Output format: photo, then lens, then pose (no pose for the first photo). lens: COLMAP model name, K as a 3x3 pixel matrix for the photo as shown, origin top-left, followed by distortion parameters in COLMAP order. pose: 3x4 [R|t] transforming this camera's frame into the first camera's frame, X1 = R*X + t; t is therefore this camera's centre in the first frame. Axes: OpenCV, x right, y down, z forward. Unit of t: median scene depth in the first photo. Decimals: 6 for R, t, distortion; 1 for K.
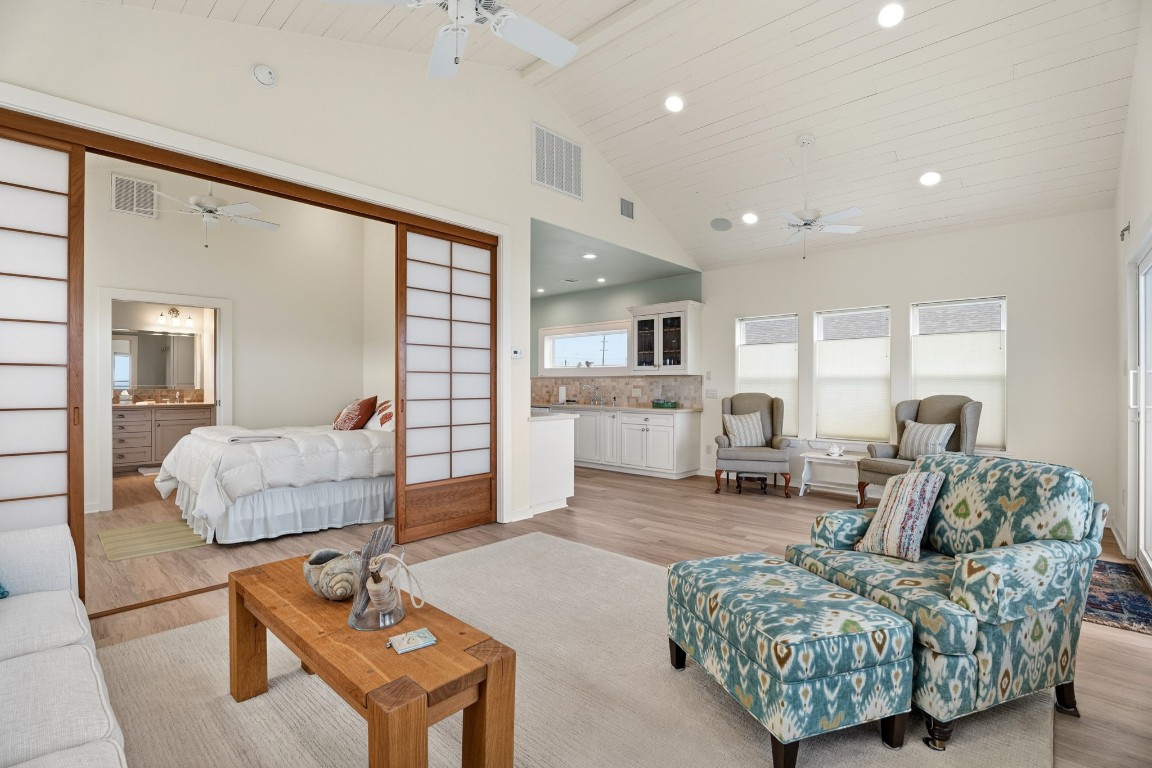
lens RADIAL K [[524.5, 0, 576.0], [0, 524.5, 384.0], [0, 0, 1]] dist [-0.021818, -0.000546]
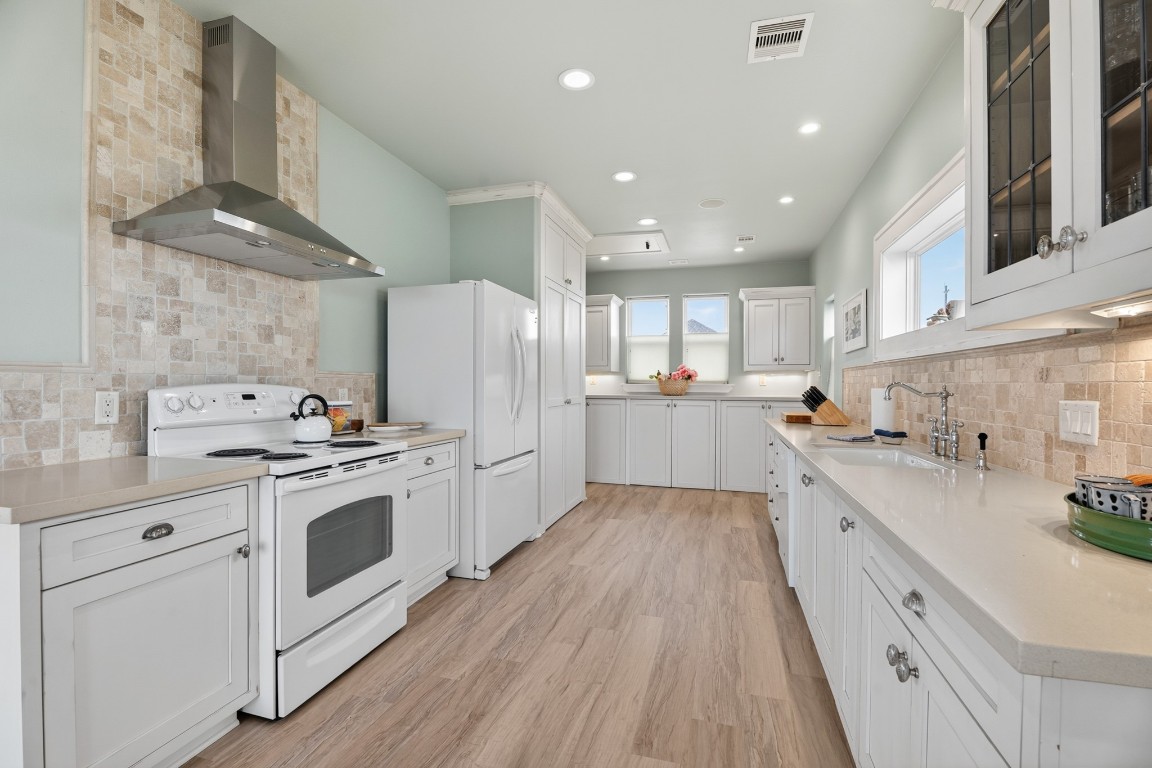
lens RADIAL K [[519.3, 0, 573.0], [0, 519.3, 386.5], [0, 0, 1]] dist [-0.016845, 0.000520]
pose [[0.443097, 0.003761, -0.896466, 0.238823], [-0.001508, 0.999993, 0.003450, 0.004027], [0.896473, -0.000176, 0.443099, 0.885312]]
